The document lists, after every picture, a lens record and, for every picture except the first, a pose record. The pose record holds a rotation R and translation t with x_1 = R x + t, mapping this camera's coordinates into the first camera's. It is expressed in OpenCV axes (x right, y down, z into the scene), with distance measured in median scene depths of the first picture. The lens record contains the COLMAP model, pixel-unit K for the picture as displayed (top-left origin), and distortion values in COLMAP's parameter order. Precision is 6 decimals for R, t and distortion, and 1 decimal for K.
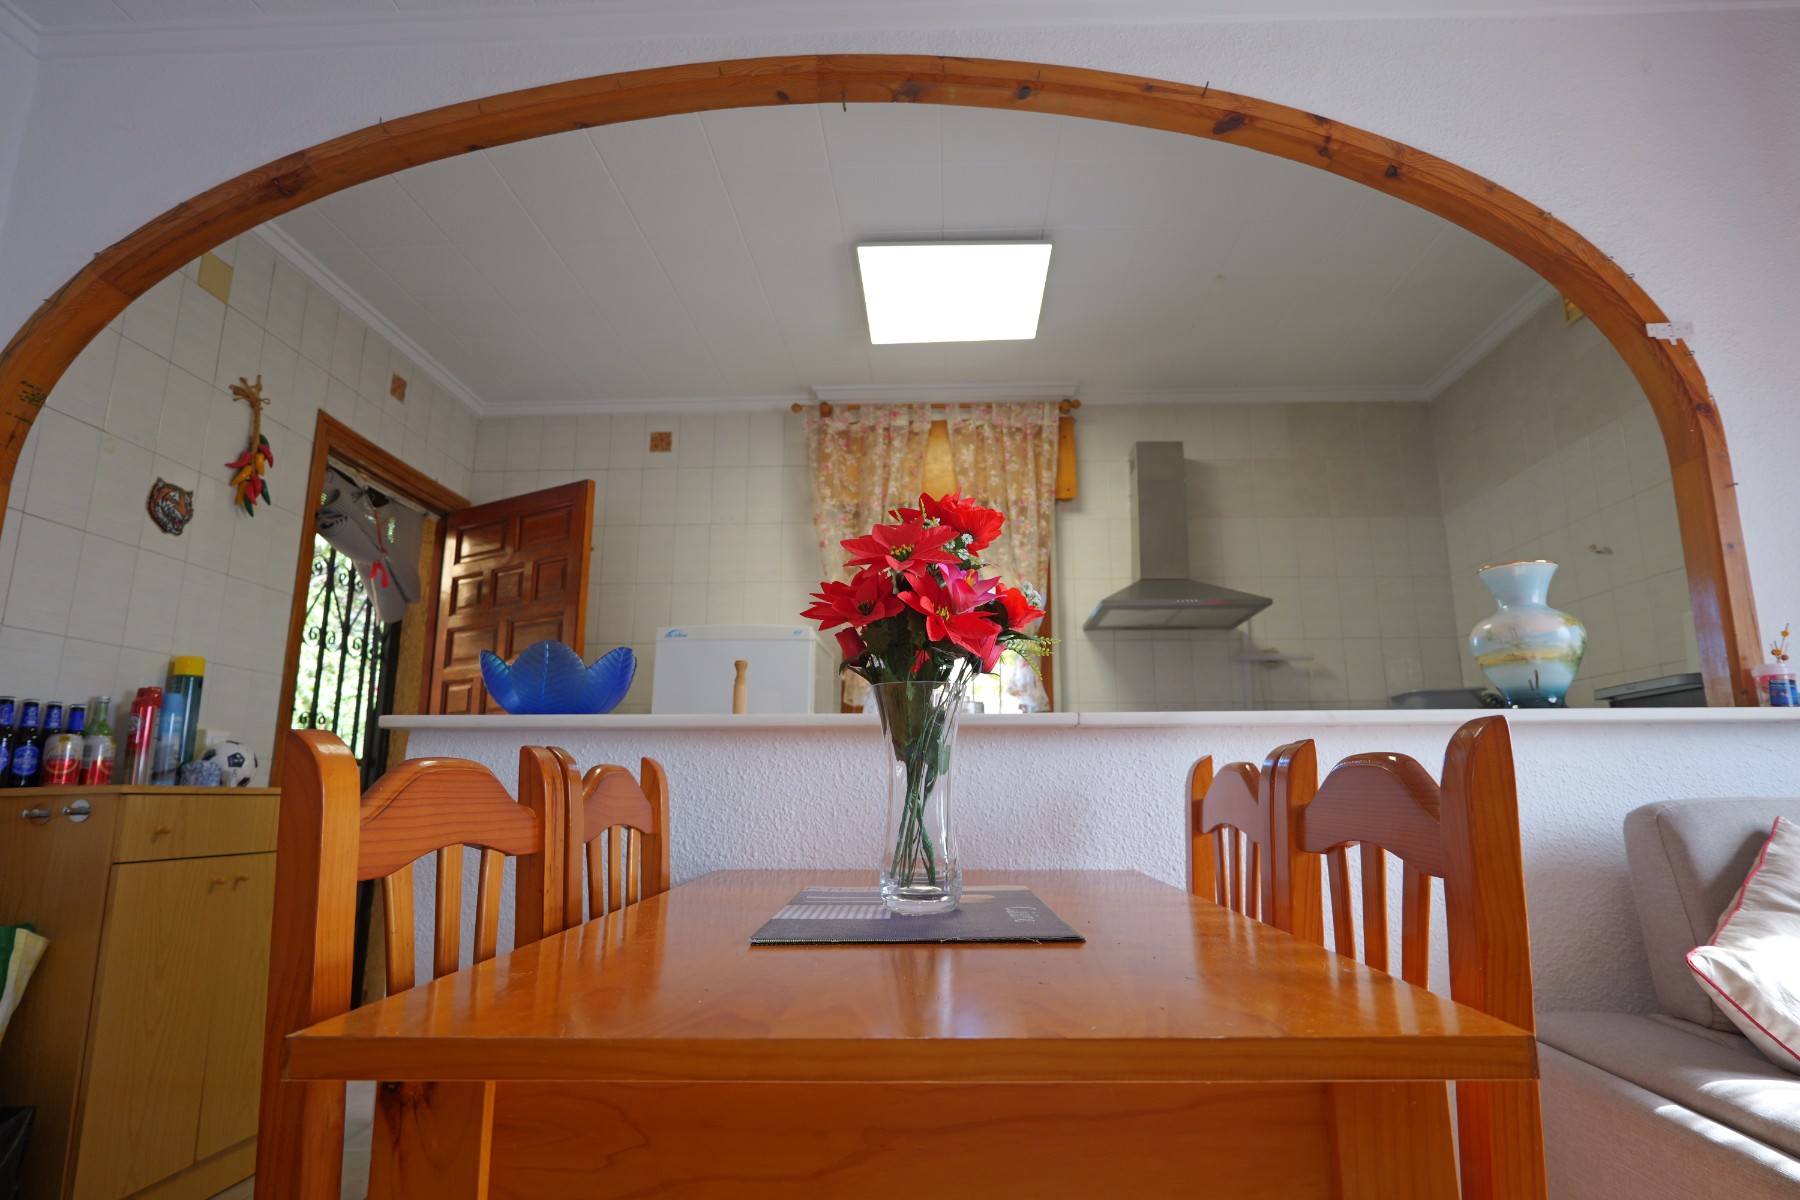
lens RADIAL K [[944.2, 0, 914.8], [0, 944.2, 610.1], [0, 0, 1]] dist [-0.010894, 0.000673]
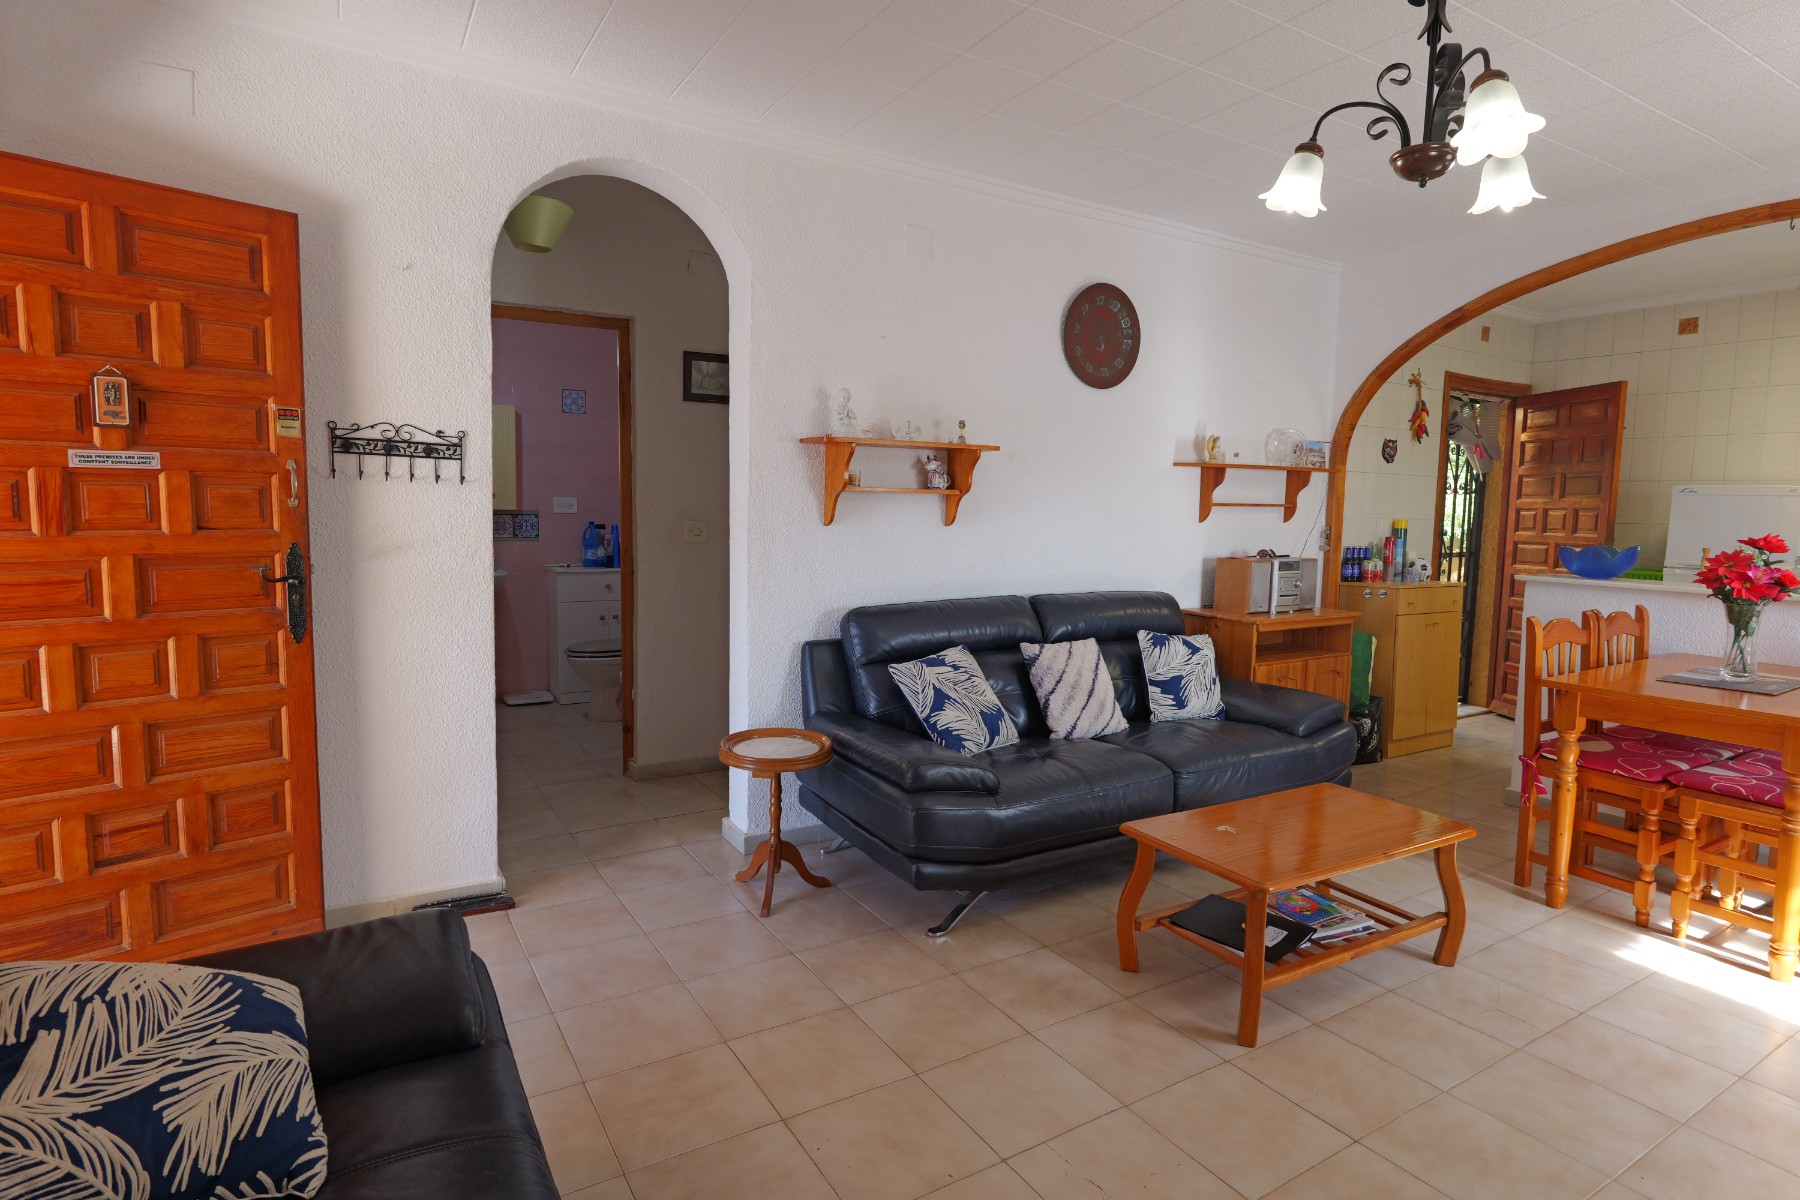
lens RADIAL K [[944.2, 0, 904.0], [0, 944.2, 585.6], [0, 0, 1]] dist [-0.010894, 0.000673]
pose [[0.545284, 0.088247, -0.833593, 0.379732], [0.138440, 0.971307, 0.193384, -0.339822], [0.826740, -0.220852, 0.517421, -0.985950]]
